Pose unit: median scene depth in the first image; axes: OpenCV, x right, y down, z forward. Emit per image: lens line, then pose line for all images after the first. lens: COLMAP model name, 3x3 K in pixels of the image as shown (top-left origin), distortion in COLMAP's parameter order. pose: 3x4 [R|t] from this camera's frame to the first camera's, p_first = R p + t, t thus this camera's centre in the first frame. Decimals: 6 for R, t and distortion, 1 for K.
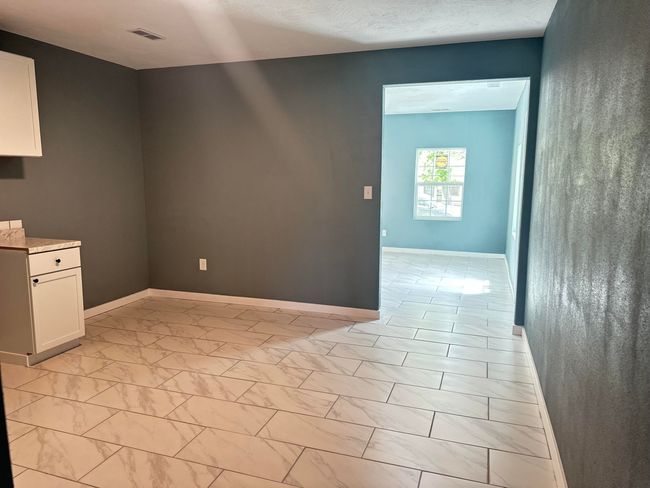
lens RADIAL K [[455.5, 0, 326.9], [0, 455.5, 246.4], [0, 0, 1]] dist [0.039151, -0.060943]
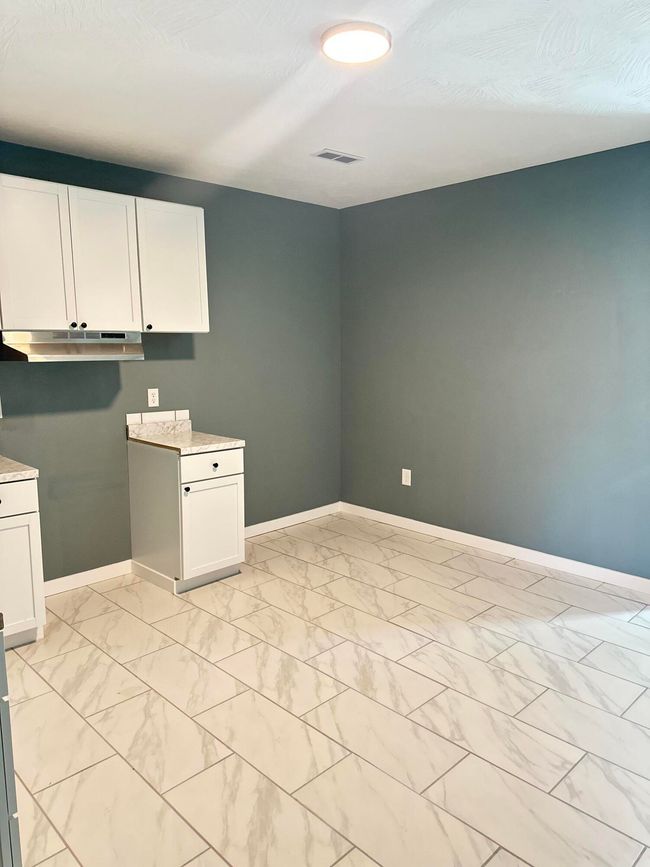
lens RADIAL K [[607.6, 0, 317.1], [0, 607.6, 438.6], [0, 0, 1]] dist [0.039151, -0.060943]
pose [[0.884586, 0.058412, -0.462705, 0.051337], [-0.053215, 0.998288, 0.024288, -0.051021], [0.463331, 0.003138, 0.886179, 0.160784]]
